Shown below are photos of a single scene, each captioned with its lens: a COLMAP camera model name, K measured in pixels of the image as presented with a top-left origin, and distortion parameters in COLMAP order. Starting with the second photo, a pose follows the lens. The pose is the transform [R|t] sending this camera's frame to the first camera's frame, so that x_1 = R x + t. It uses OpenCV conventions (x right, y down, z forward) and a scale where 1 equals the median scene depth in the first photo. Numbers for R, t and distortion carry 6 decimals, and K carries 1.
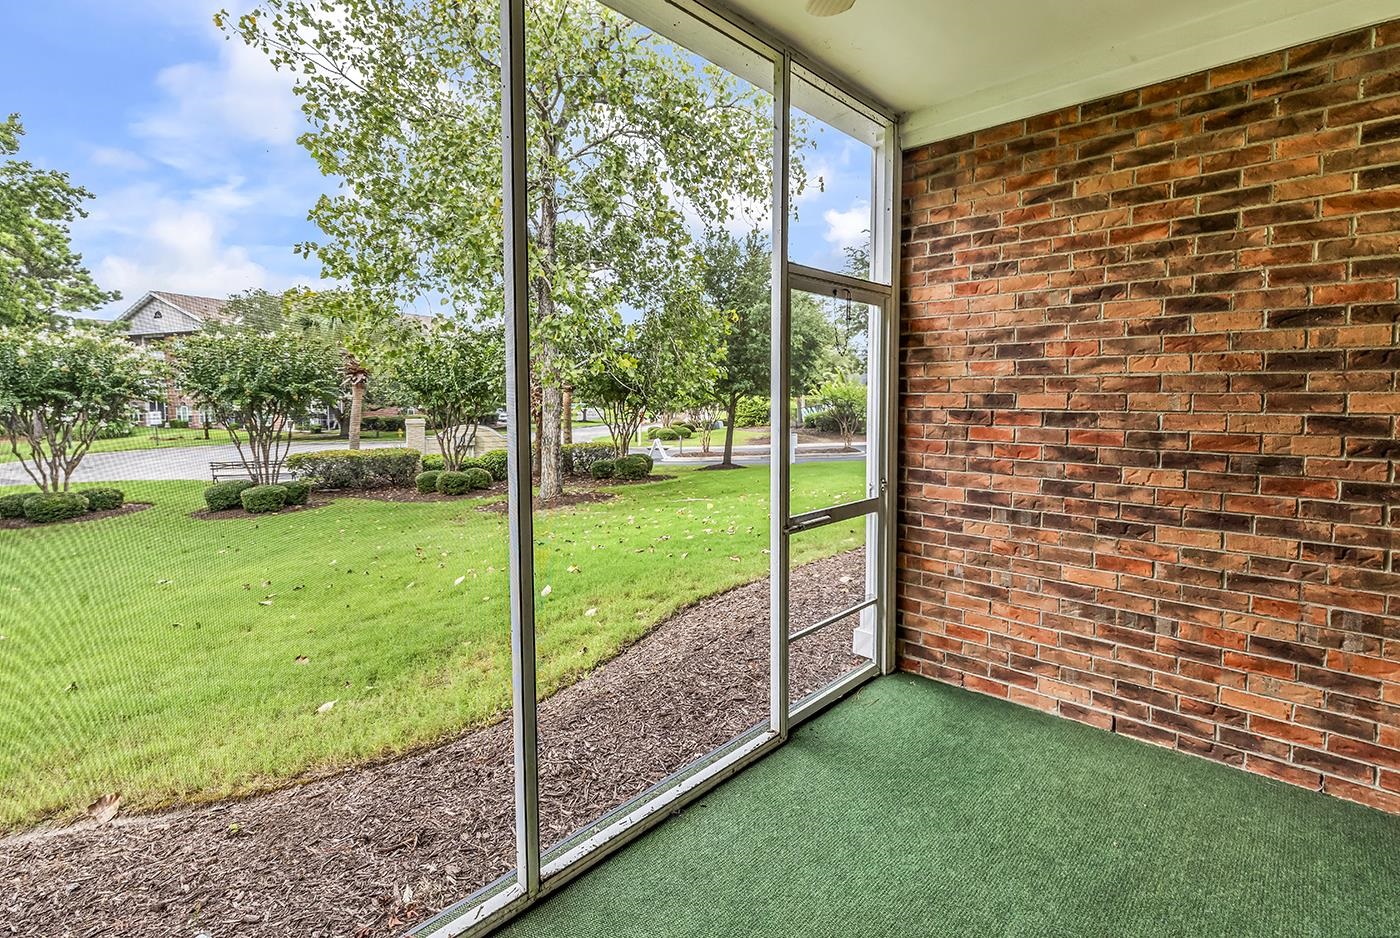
lens RADIAL K [[684.4, 0, 715.4], [0, 684.4, 418.8], [0, 0, 1]] dist [0.002214, 0.006770]
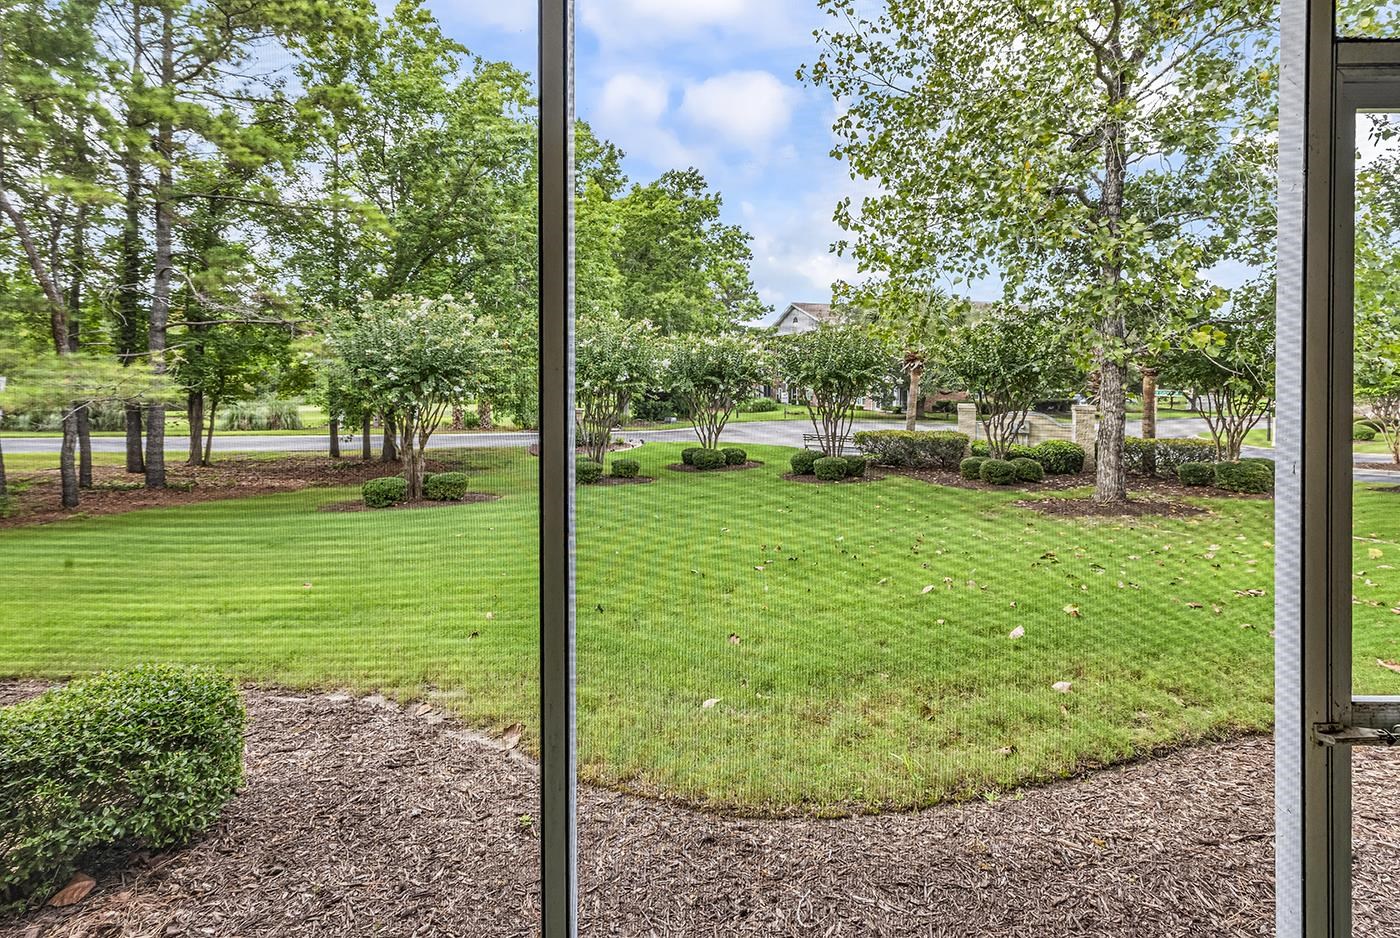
lens RADIAL K [[649.2, 0, 696.7], [0, 649.2, 383.6], [0, 0, 1]] dist [0.001829, -0.000333]
pose [[0.657464, 0.003943, -0.753476, 0.114647], [-0.025708, 0.999521, -0.017202, -0.014579], [0.753047, 0.030680, 0.657251, 0.396168]]
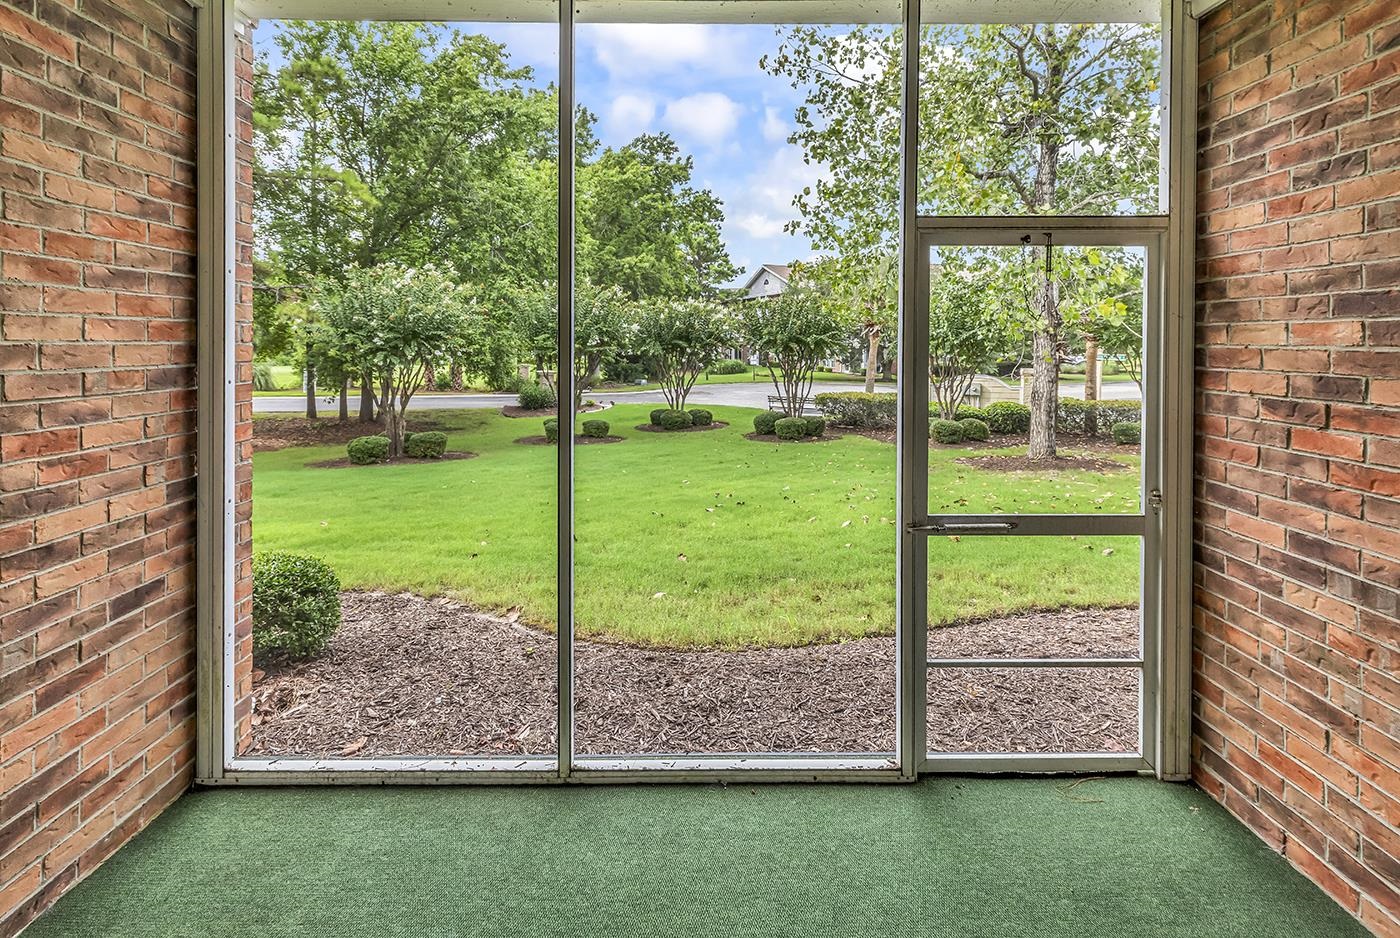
lens RADIAL K [[666.5, 0, 682.0], [0, 666.5, 329.2], [0, 0, 1]] dist [-0.000538, -0.000084]
pose [[0.671421, -0.010986, -0.740995, 0.424451], [-0.027961, 0.998803, -0.040144, -0.035476], [0.740549, 0.047672, 0.670309, 0.177599]]
